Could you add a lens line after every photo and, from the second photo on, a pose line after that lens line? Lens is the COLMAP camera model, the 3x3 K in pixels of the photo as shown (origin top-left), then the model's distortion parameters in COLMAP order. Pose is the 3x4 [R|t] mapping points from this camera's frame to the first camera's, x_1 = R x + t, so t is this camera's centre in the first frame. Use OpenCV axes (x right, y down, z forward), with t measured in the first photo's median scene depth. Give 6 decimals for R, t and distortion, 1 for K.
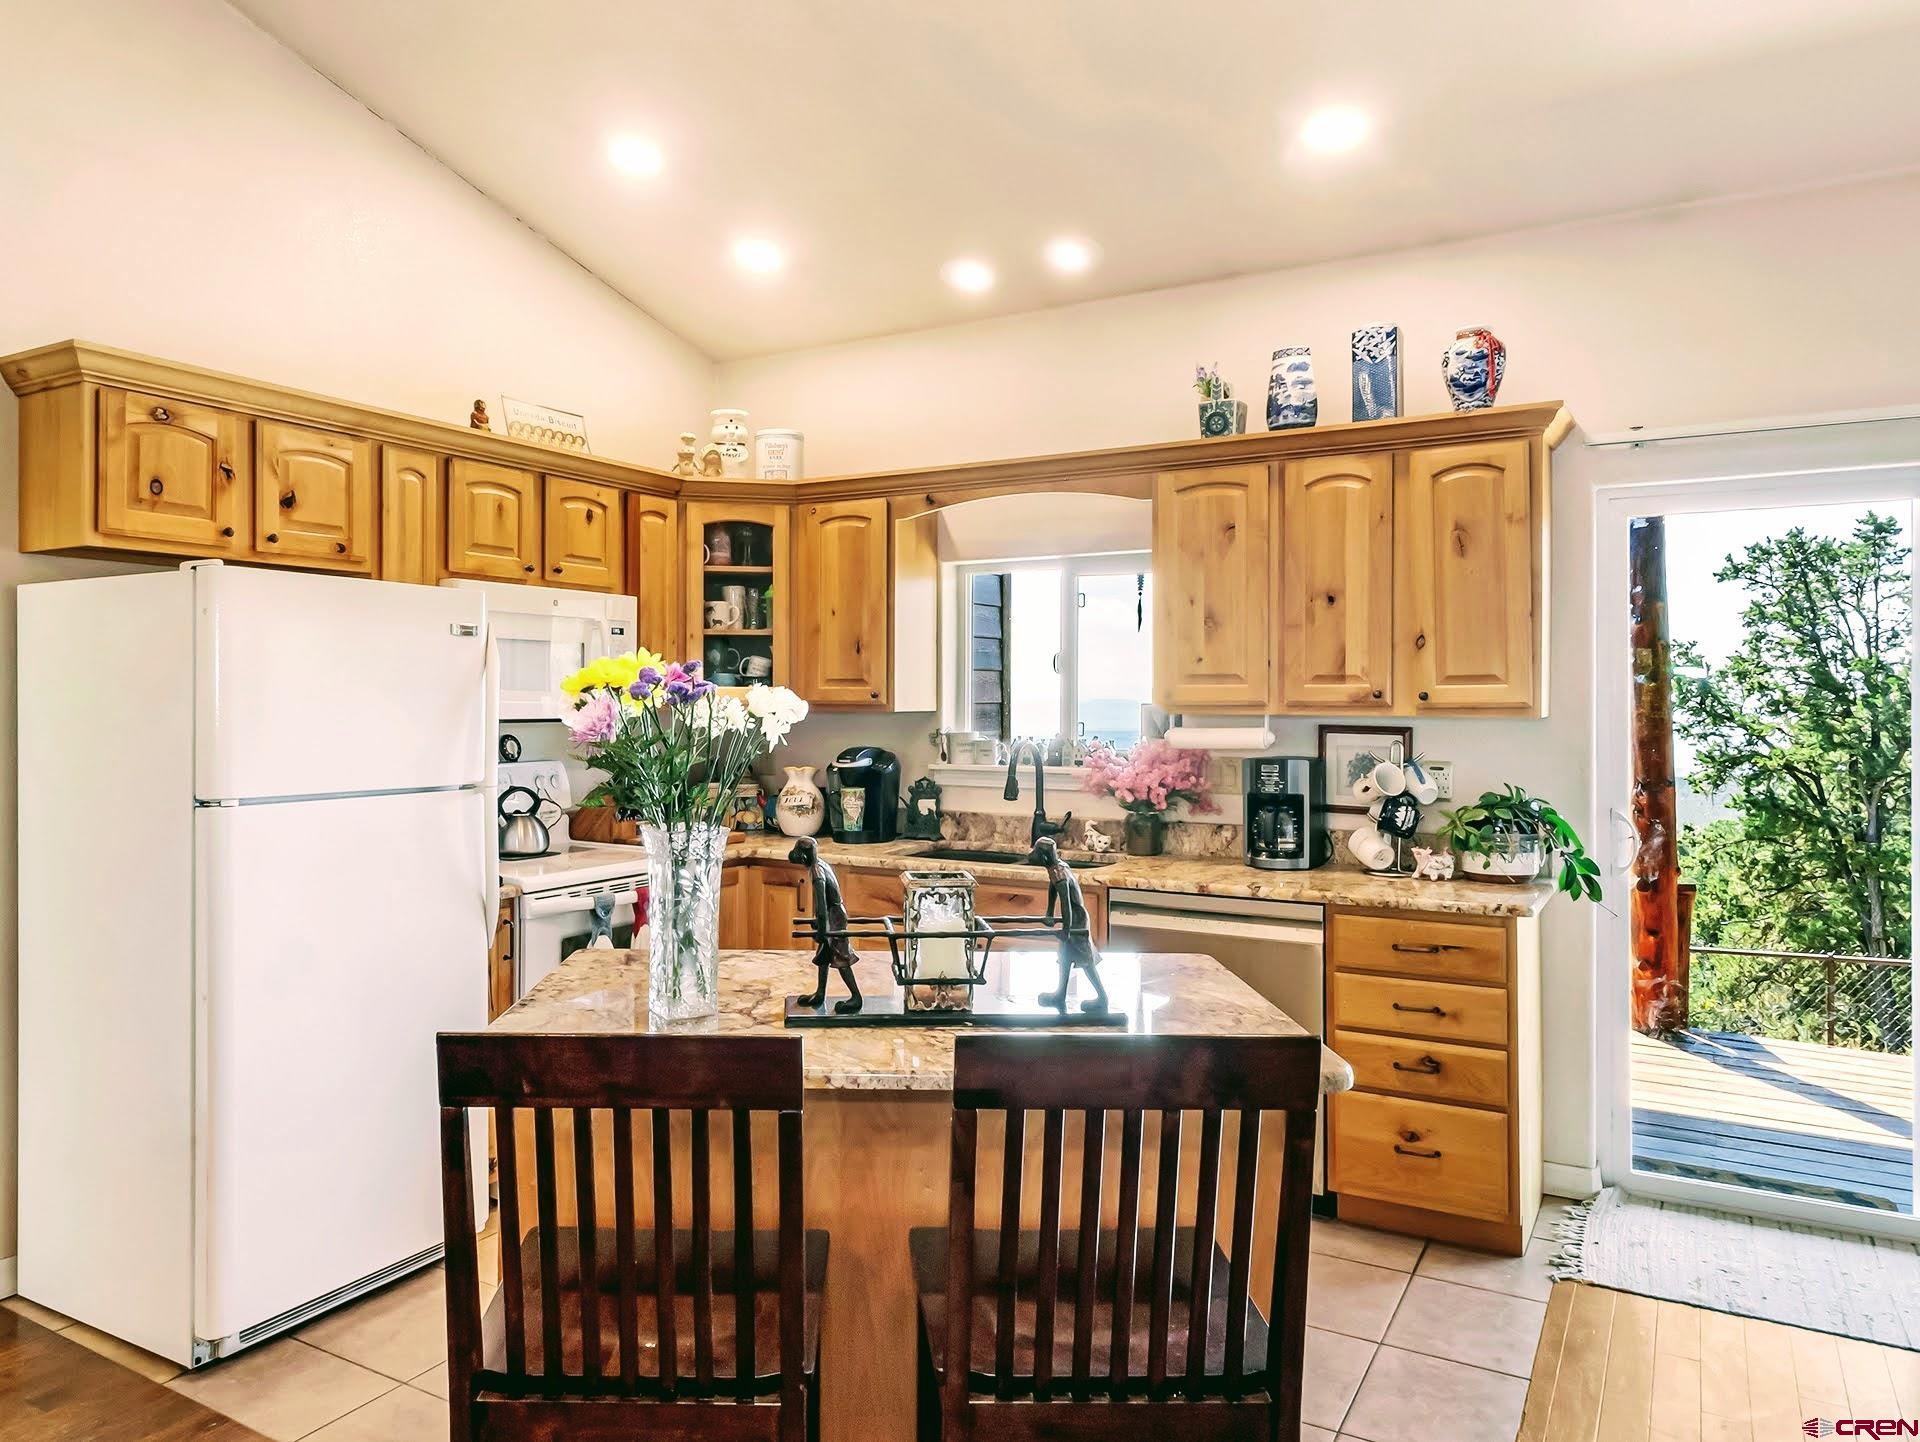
lens RADIAL K [[1266.1, 0, 951.8], [0, 1266.1, 715.7], [0, 0, 1]] dist [-0.002774, -0.001712]
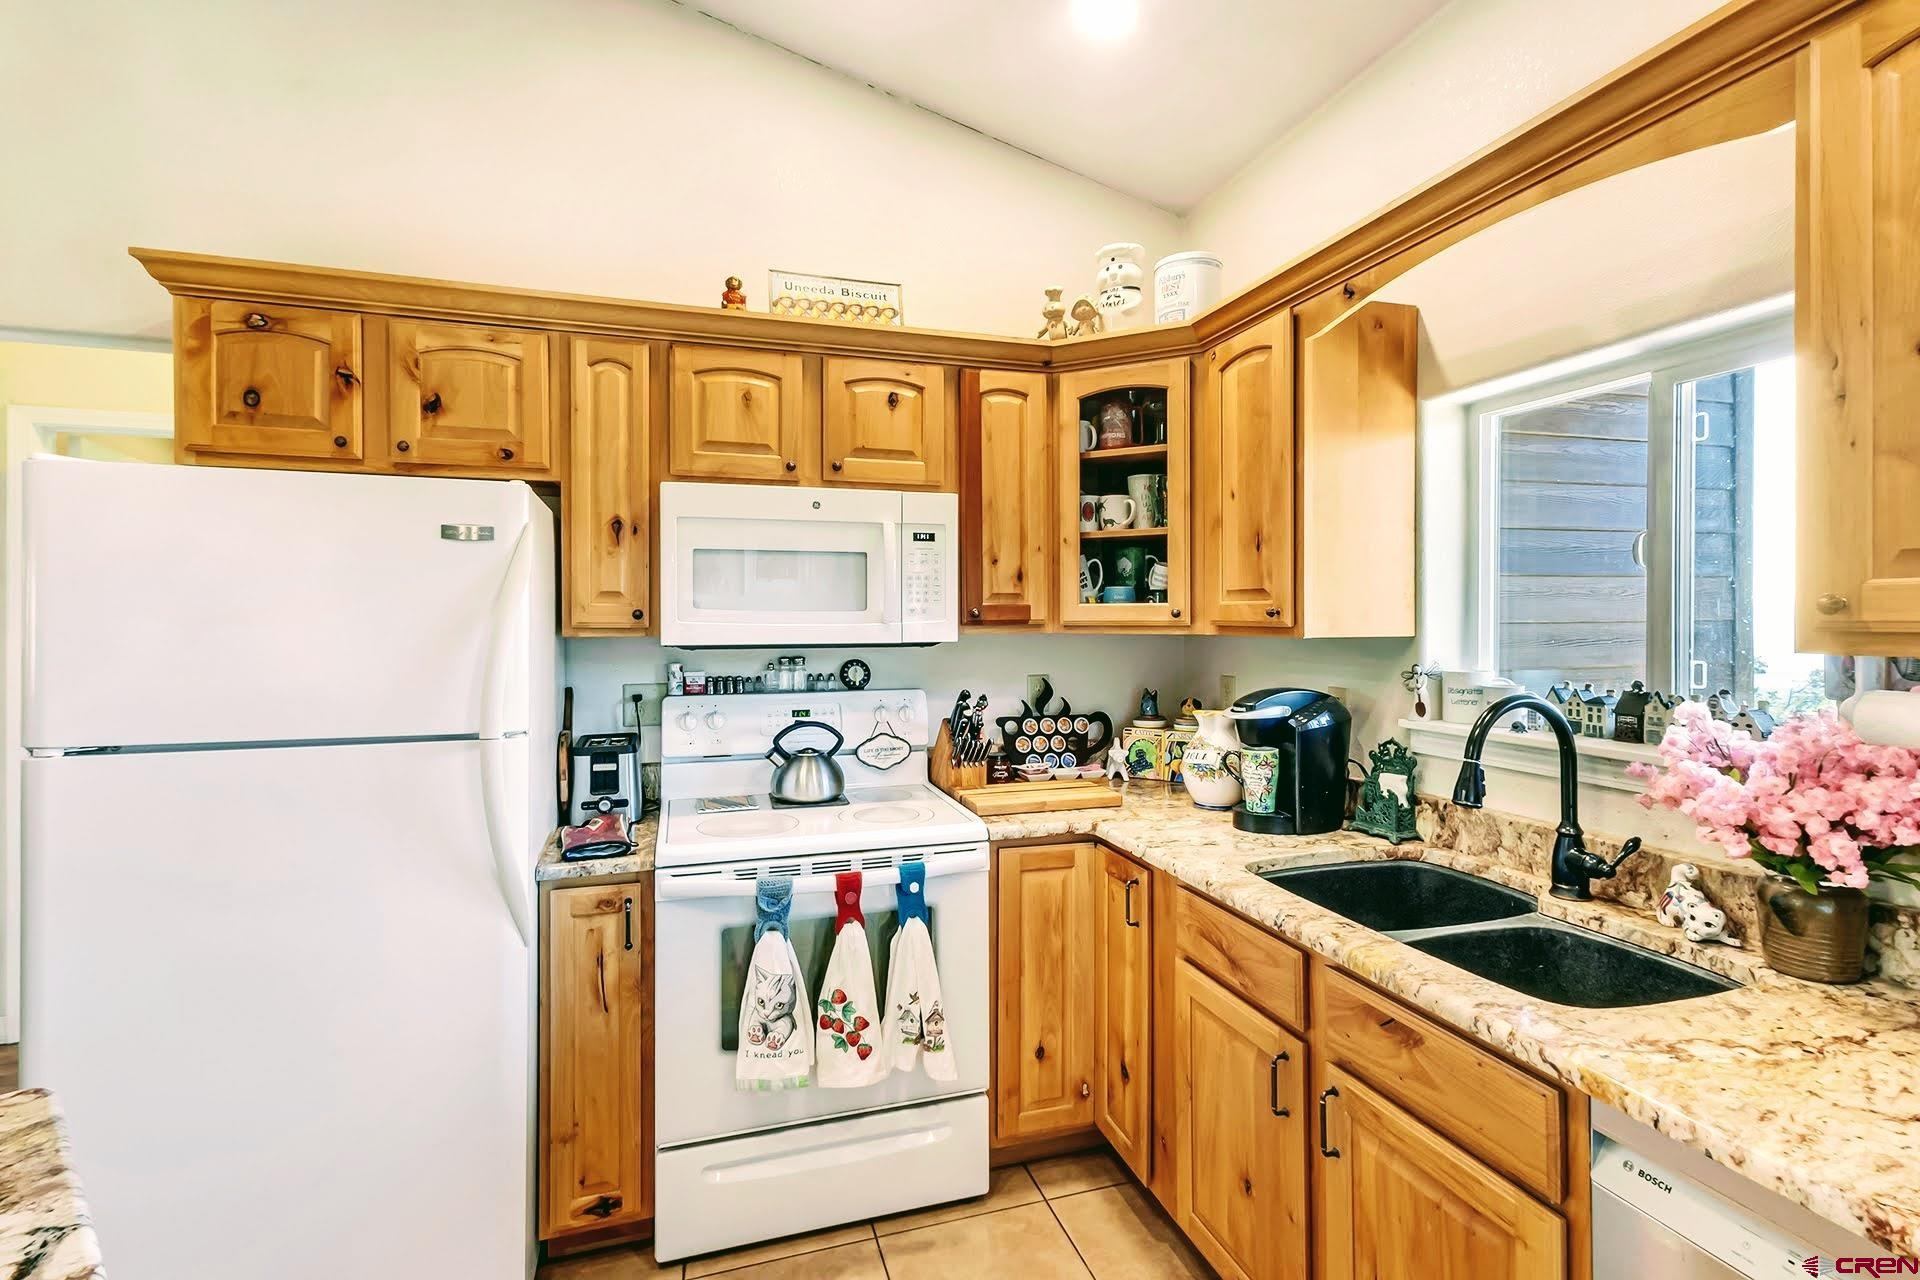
lens RADIAL K [[924.5, 0, 970.1], [0, 924.5, 628.6], [0, 0, 1]] dist [0.017985, -0.000169]
pose [[0.733121, 0.004699, -0.680082, 0.151748], [-0.004395, 0.999988, 0.002171, -0.008431], [0.680084, 0.001397, 0.733133, 0.539786]]
